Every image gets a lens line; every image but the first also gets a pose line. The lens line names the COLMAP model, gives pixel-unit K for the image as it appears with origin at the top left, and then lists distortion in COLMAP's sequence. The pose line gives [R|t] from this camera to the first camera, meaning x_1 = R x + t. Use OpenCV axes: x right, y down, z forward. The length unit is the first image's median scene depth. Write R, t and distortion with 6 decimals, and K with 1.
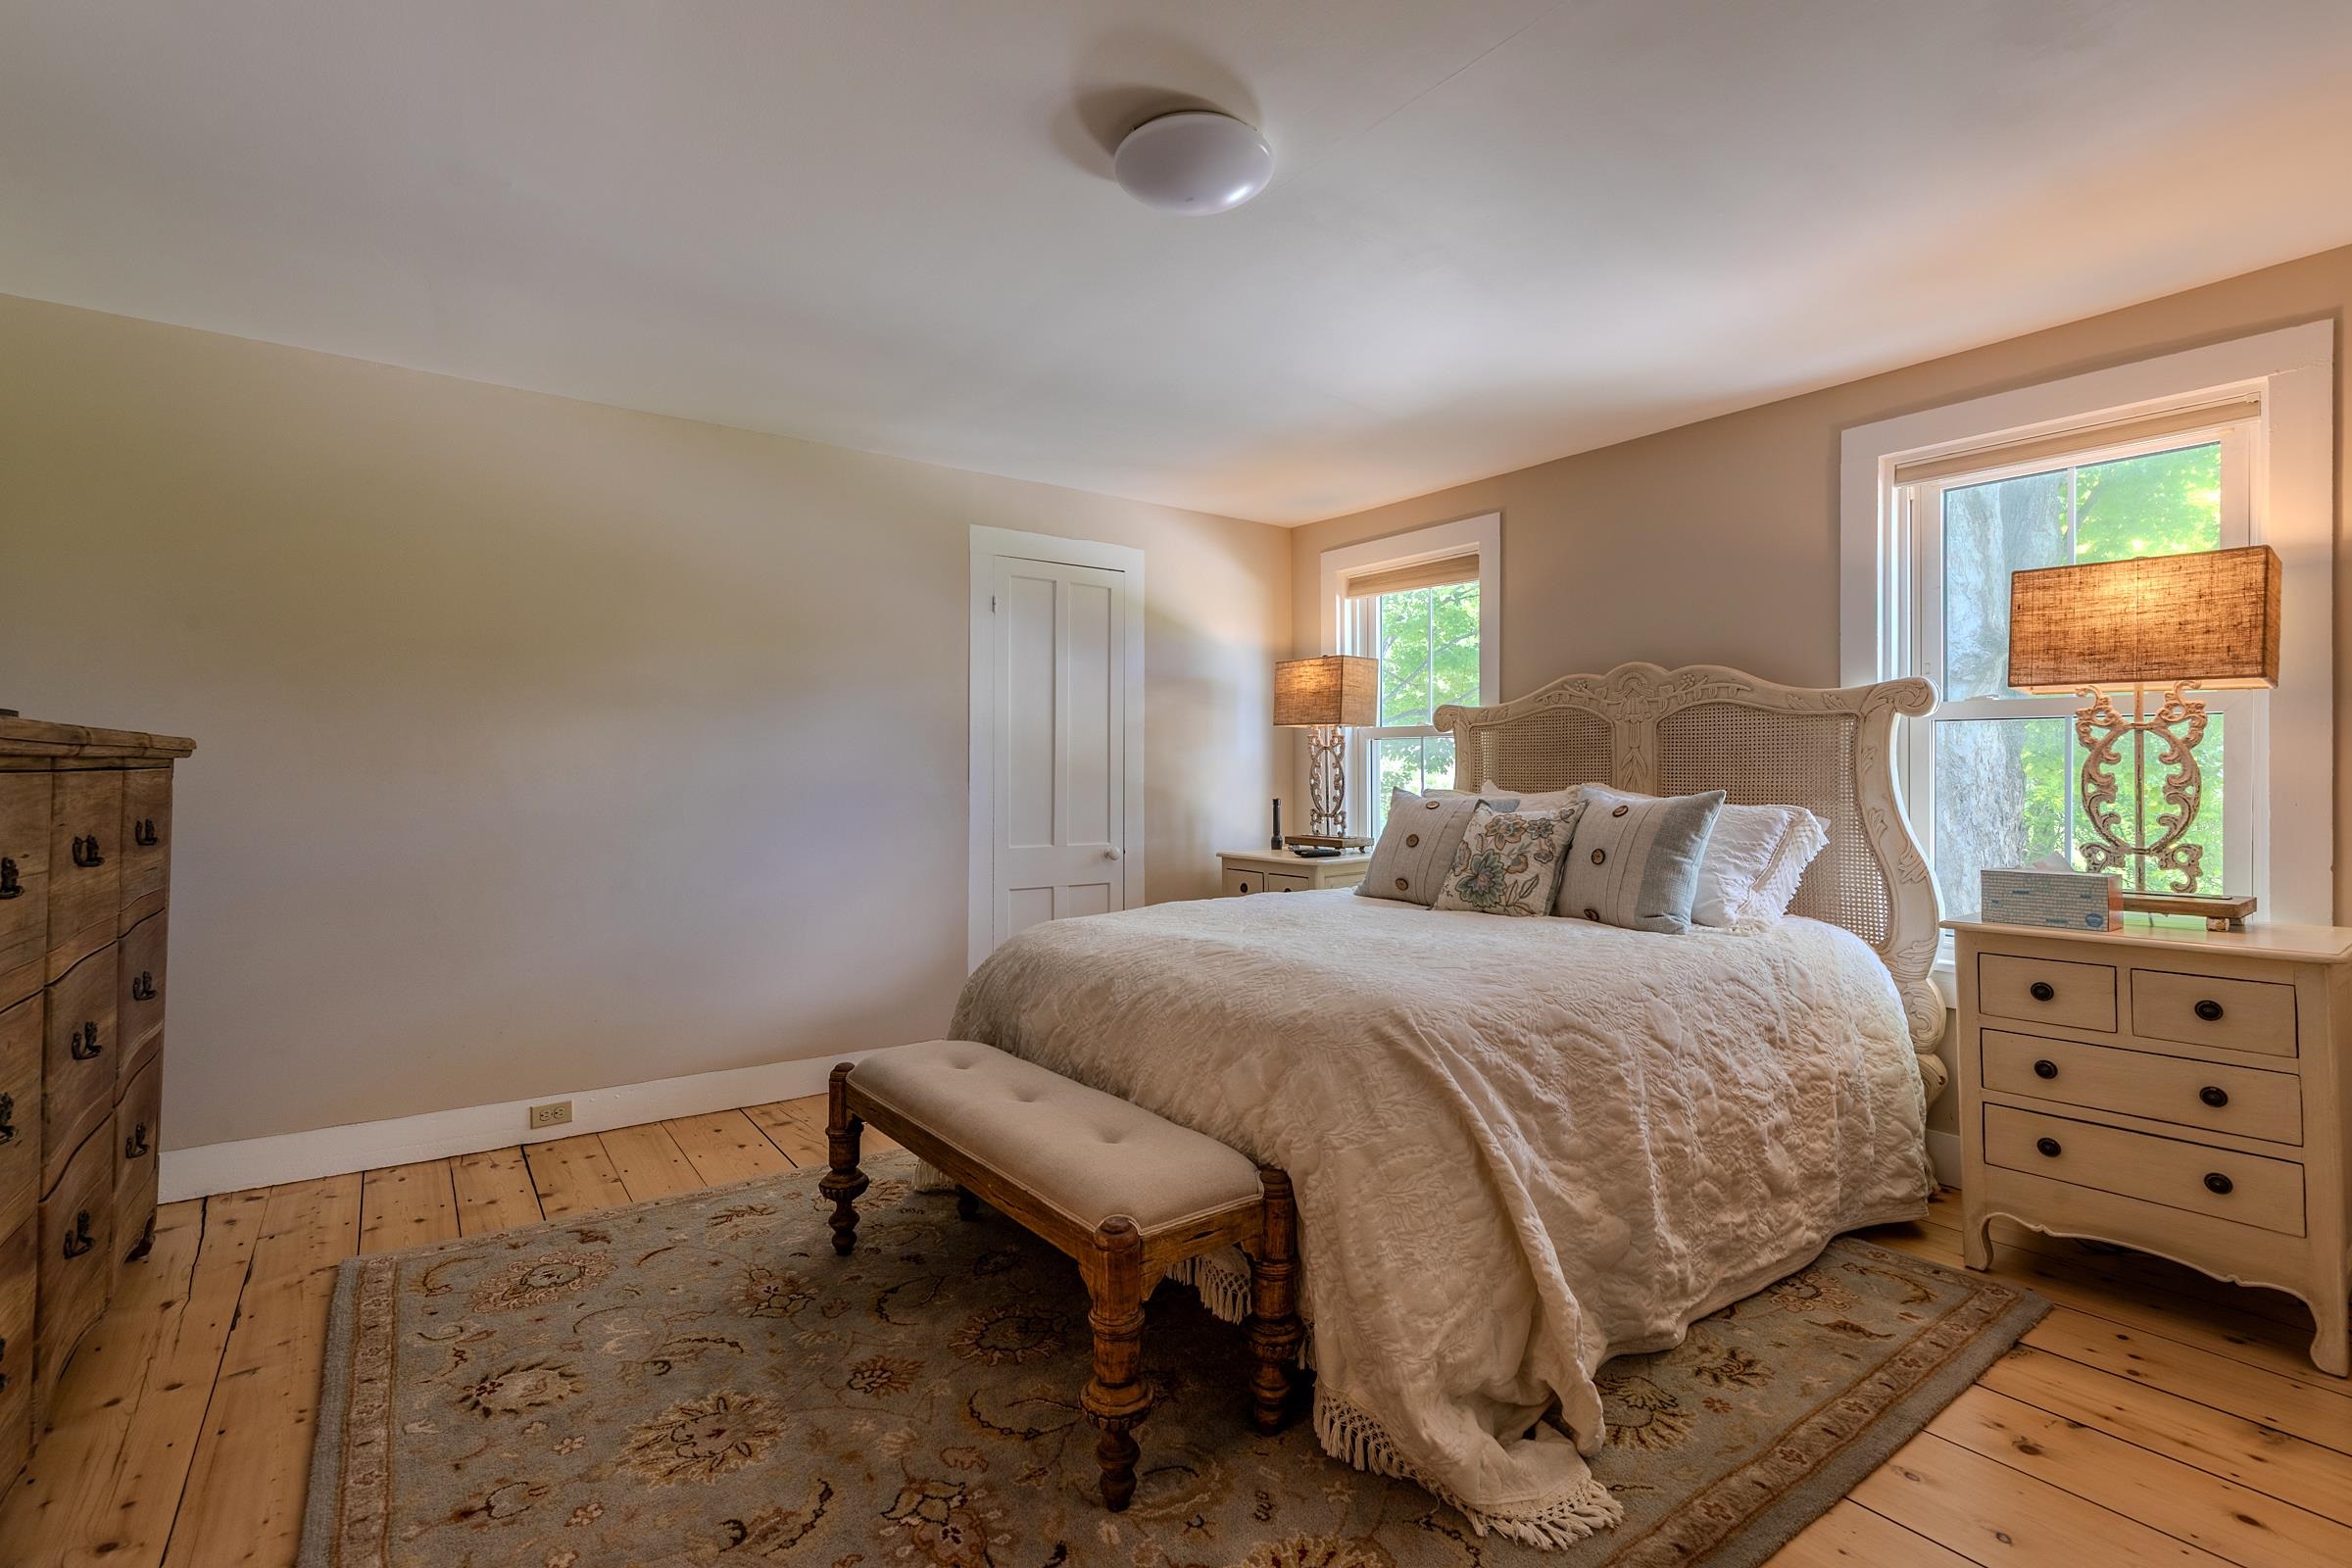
lens RADIAL K [[1067.0, 0, 1180.4], [0, 1067.0, 775.7], [0, 0, 1]] dist [0.004644, 0.000744]
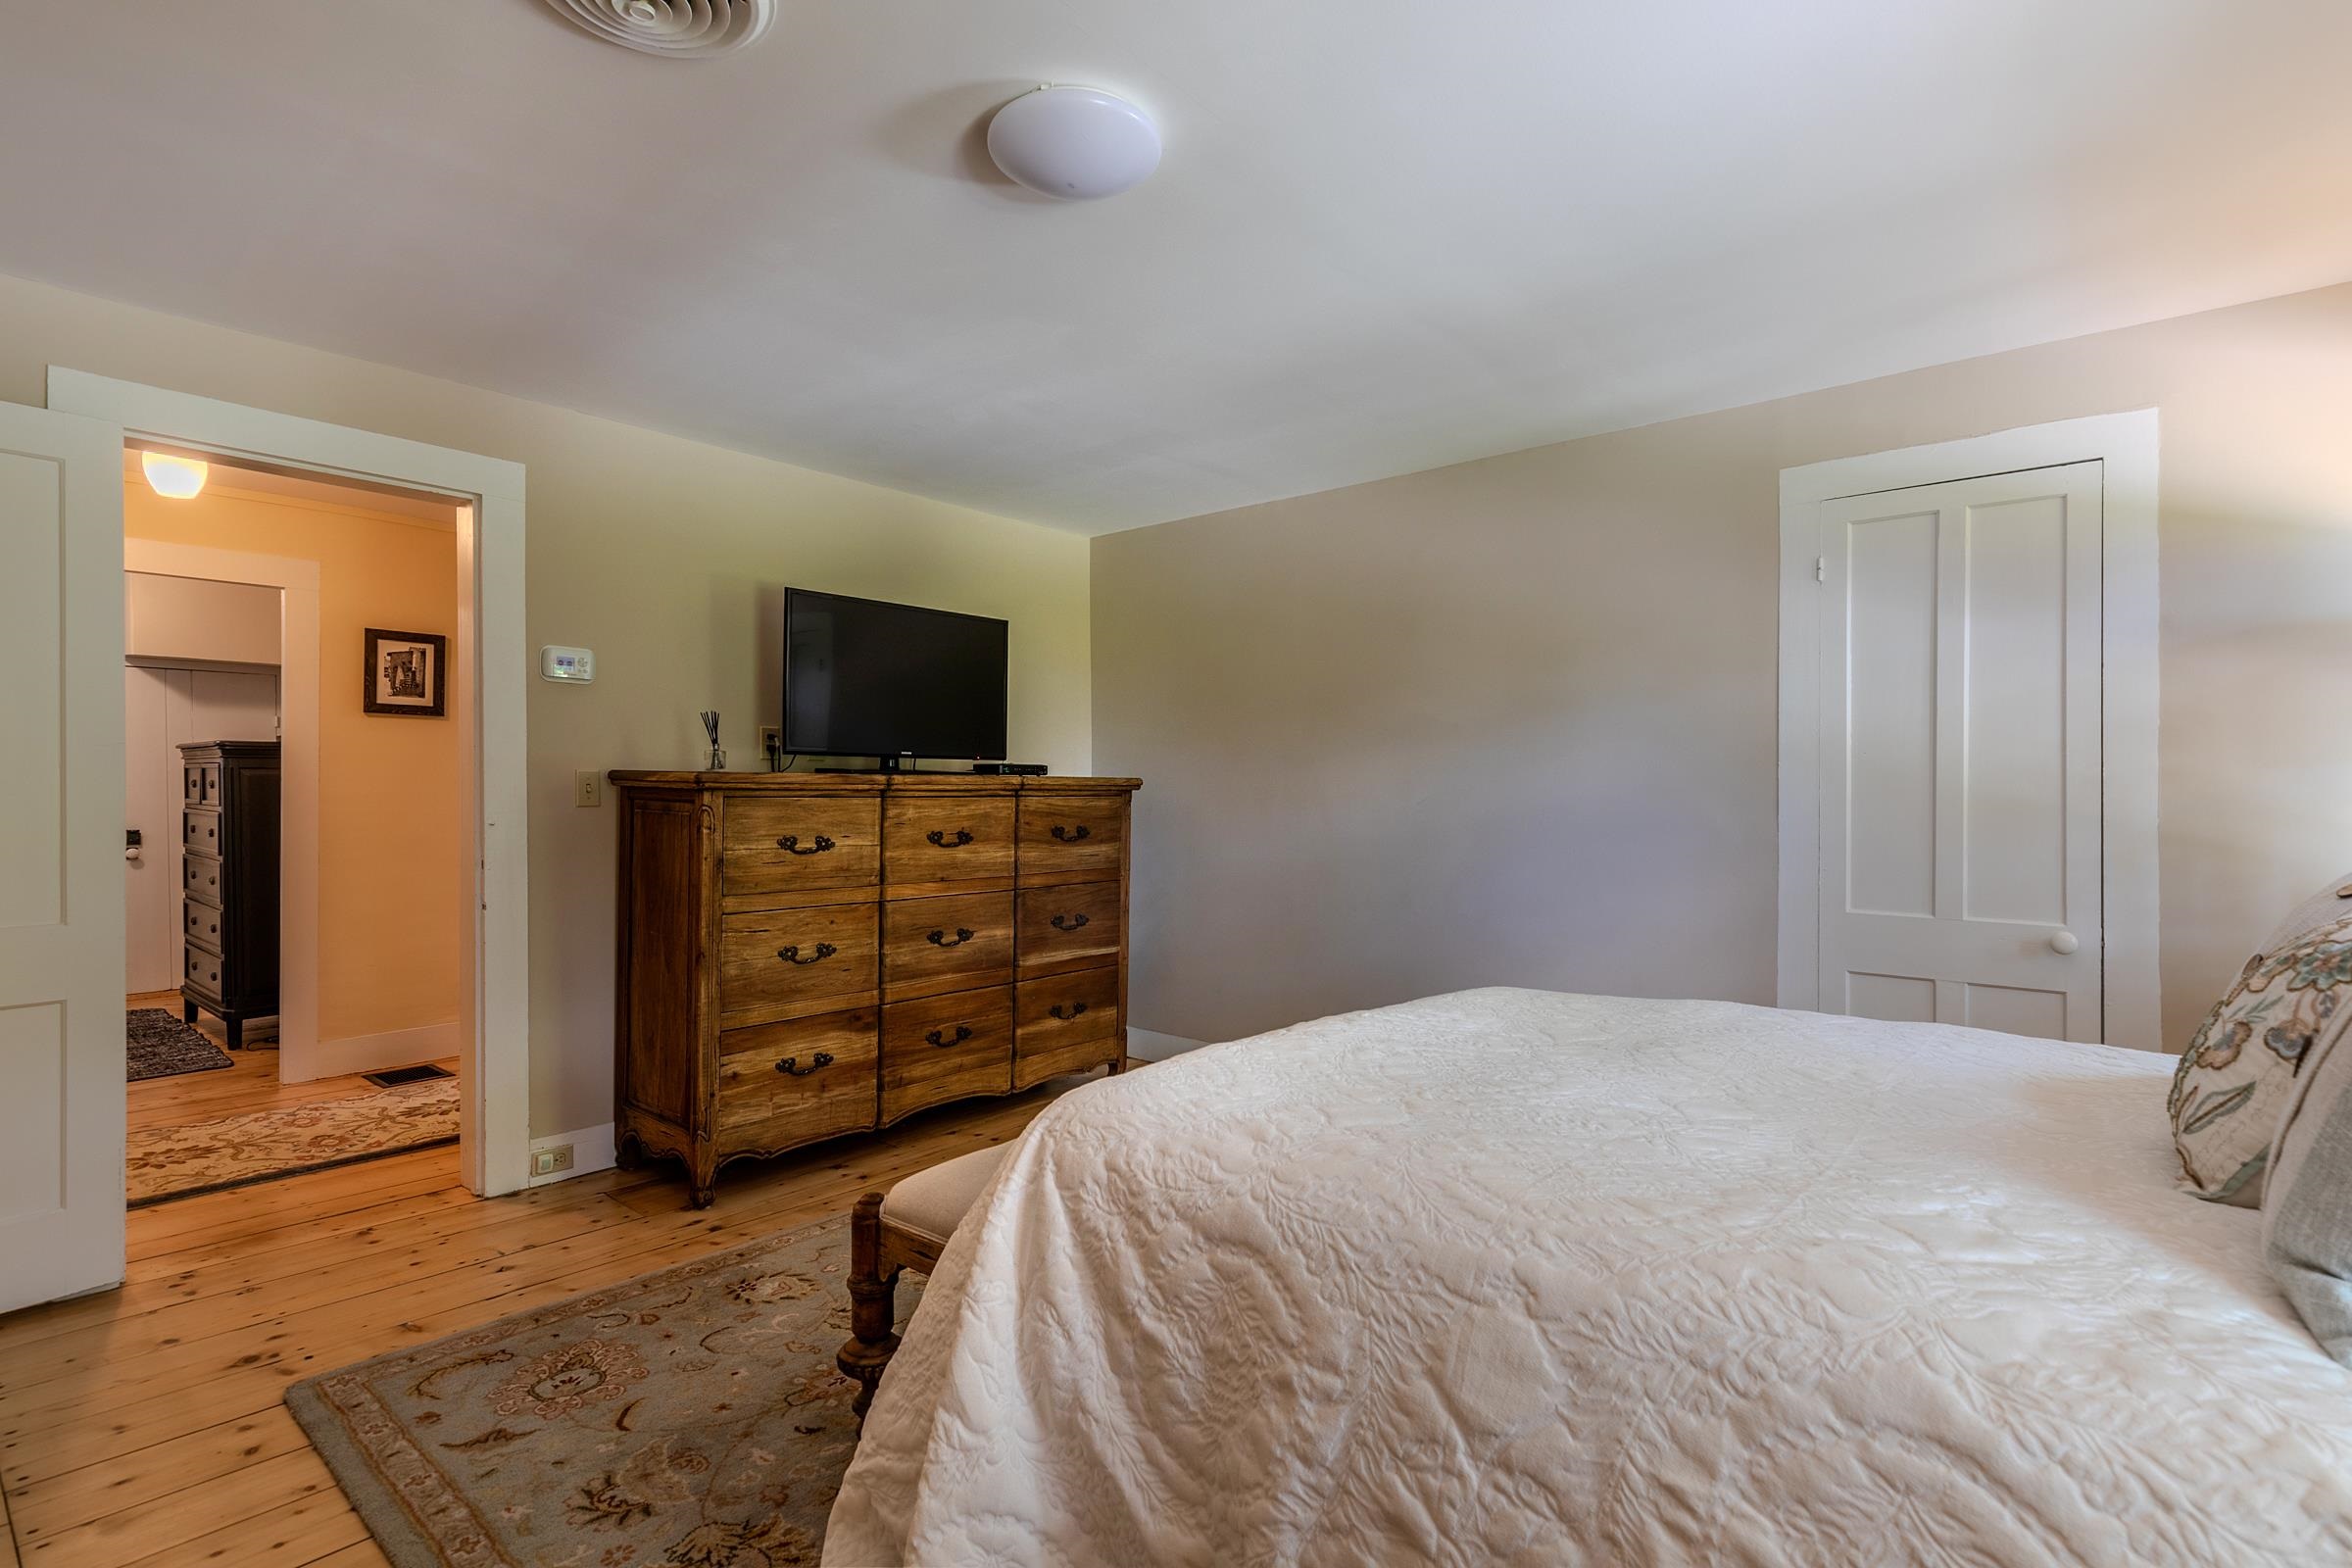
lens RADIAL K [[1141.5, 0, 1180.2], [0, 1141.5, 784.6], [0, 0, 1]] dist [-0.001251, -0.000354]
pose [[0.233256, -0.010574, -0.972358, 0.800285], [-0.010265, 0.999858, -0.013335, -0.002526], [0.972361, 0.013092, 0.233115, 0.690678]]
